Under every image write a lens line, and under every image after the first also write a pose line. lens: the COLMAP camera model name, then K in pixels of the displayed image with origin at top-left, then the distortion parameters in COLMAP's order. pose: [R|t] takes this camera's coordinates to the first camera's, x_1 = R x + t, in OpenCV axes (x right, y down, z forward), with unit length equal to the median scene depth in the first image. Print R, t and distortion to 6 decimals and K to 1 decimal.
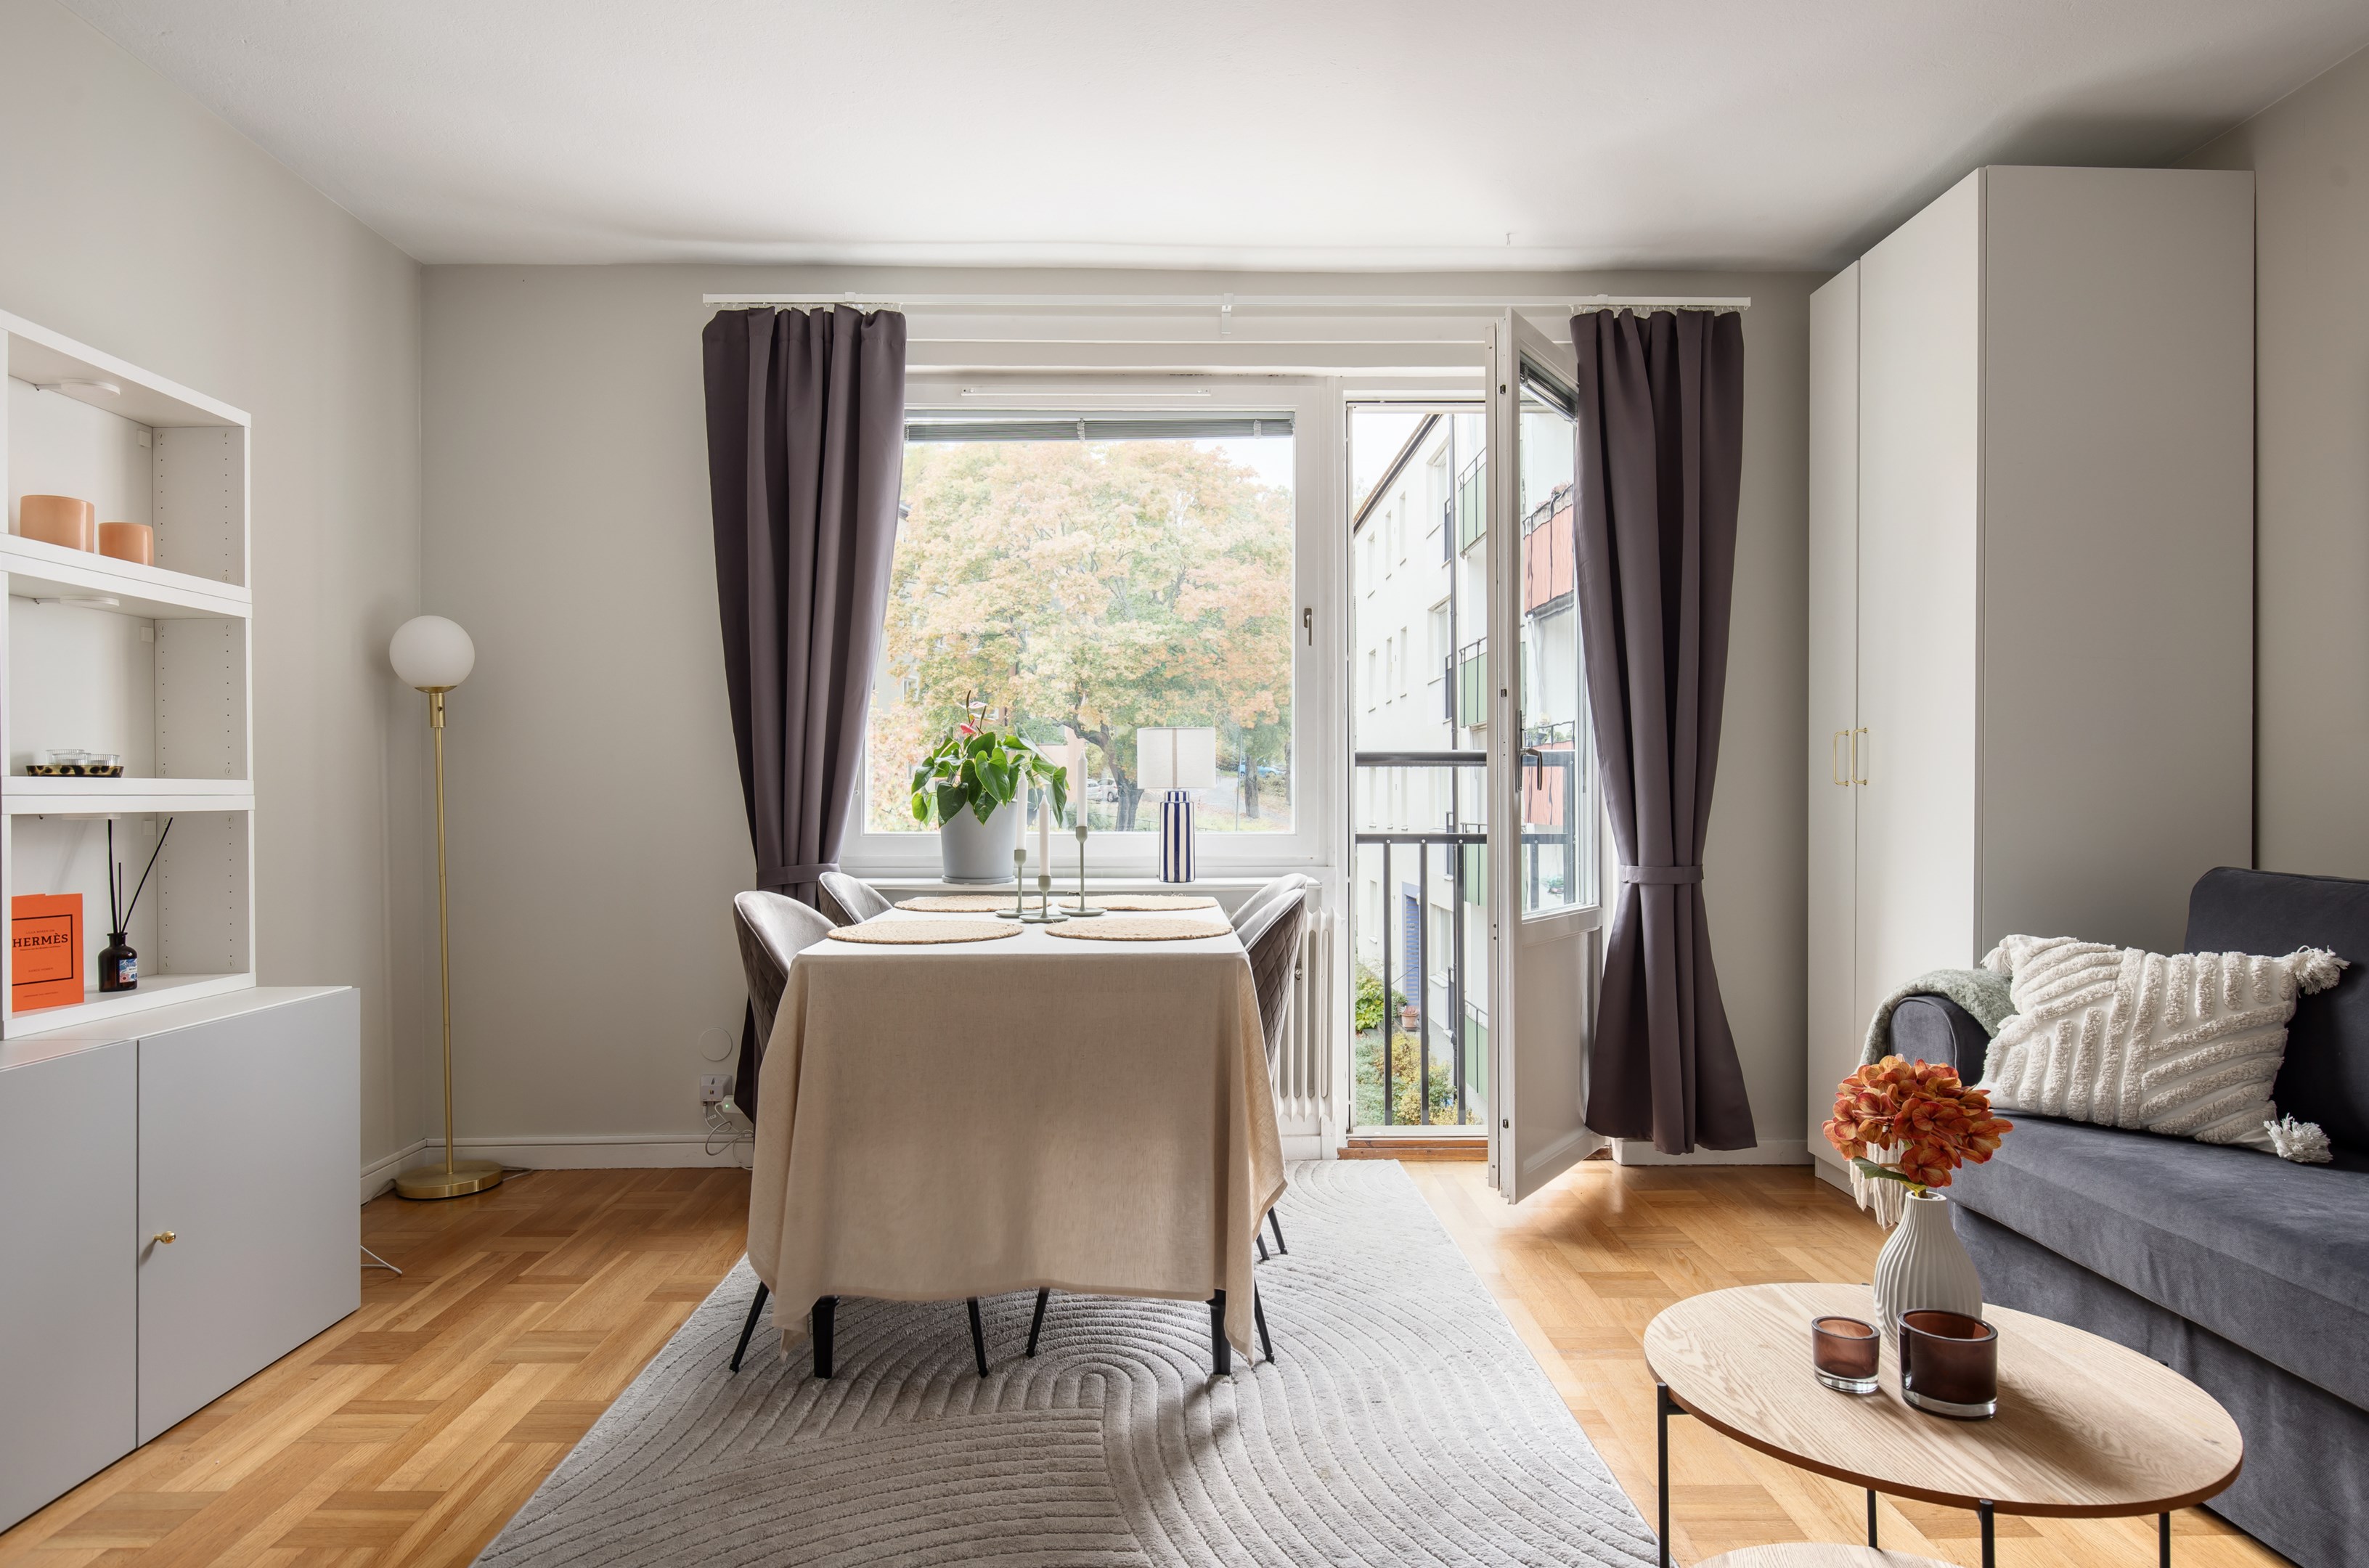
lens RADIAL K [[1364.5, 0, 1176.0], [0, 1364.5, 783.3], [0, 0, 1]] dist [-0.007615, 0.005815]
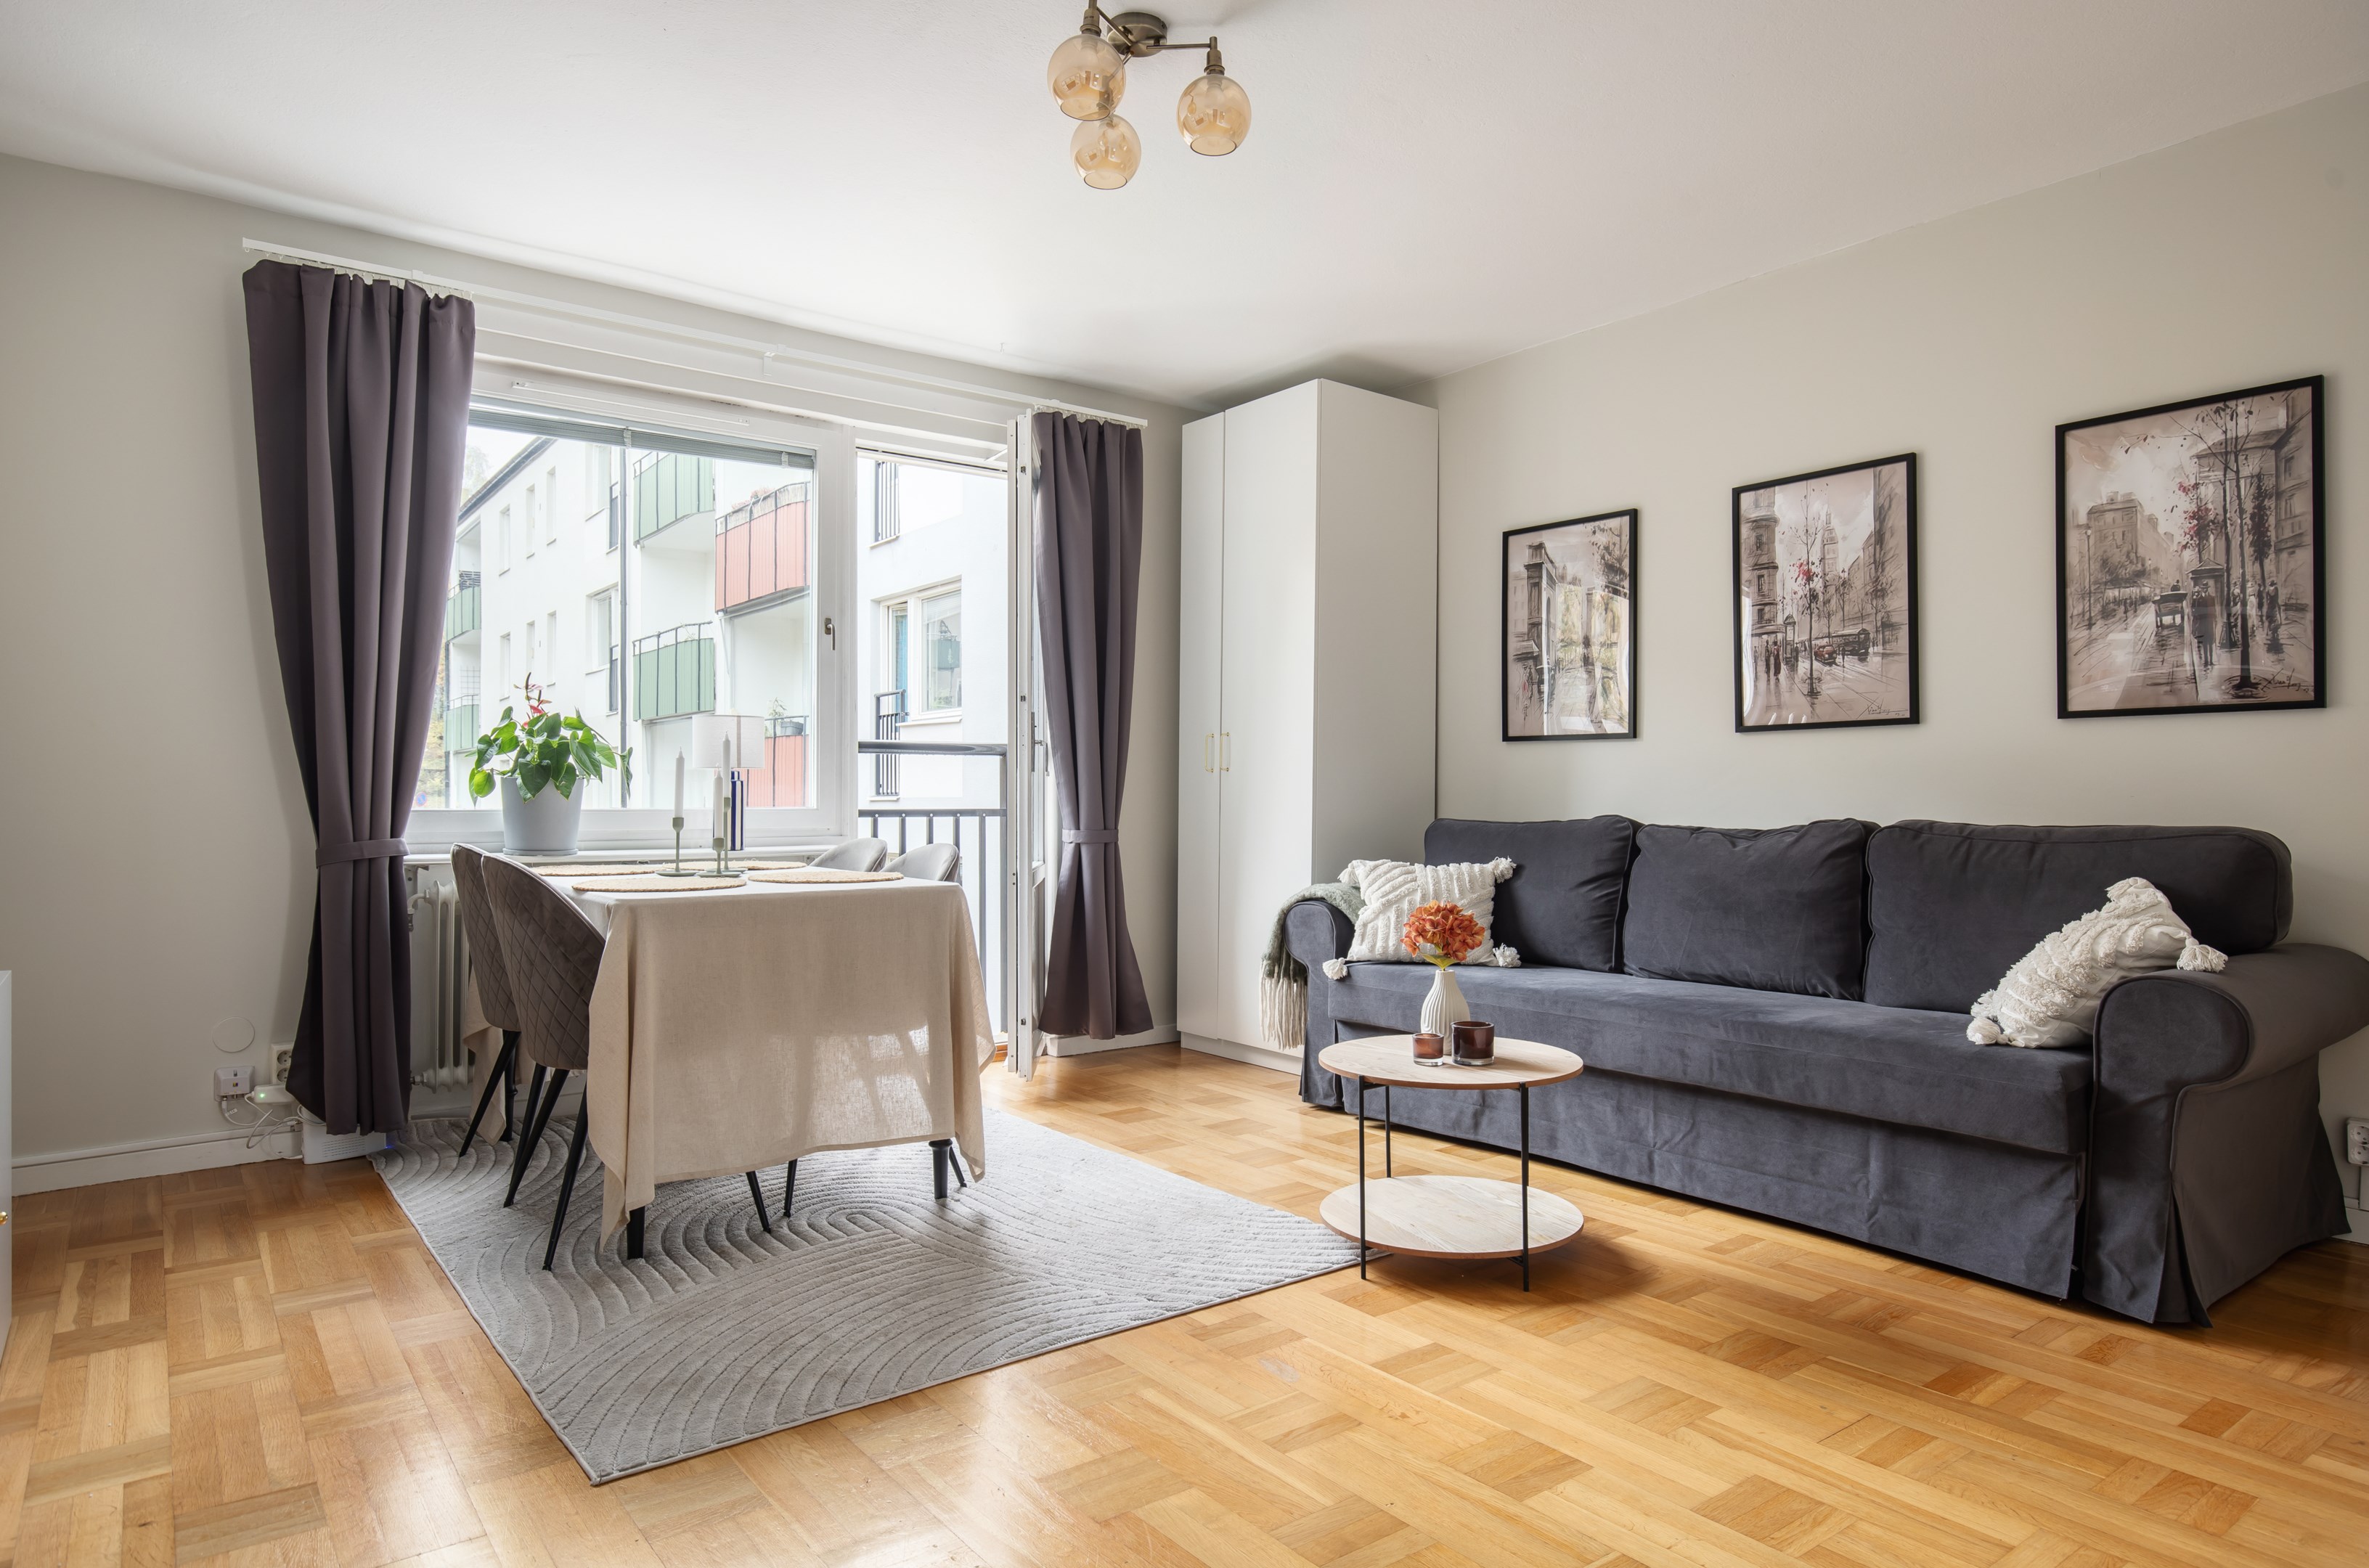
lens RADIAL K [[1384.7, 0, 1185.8], [0, 1384.7, 789.9], [0, 0, 1]] dist [-0.006003, 0.002019]
pose [[0.801777, 0.004052, 0.597609, -0.405498], [-0.007008, 0.999972, 0.002622, 0.016569], [-0.597582, -0.006291, 0.801783, -0.163125]]
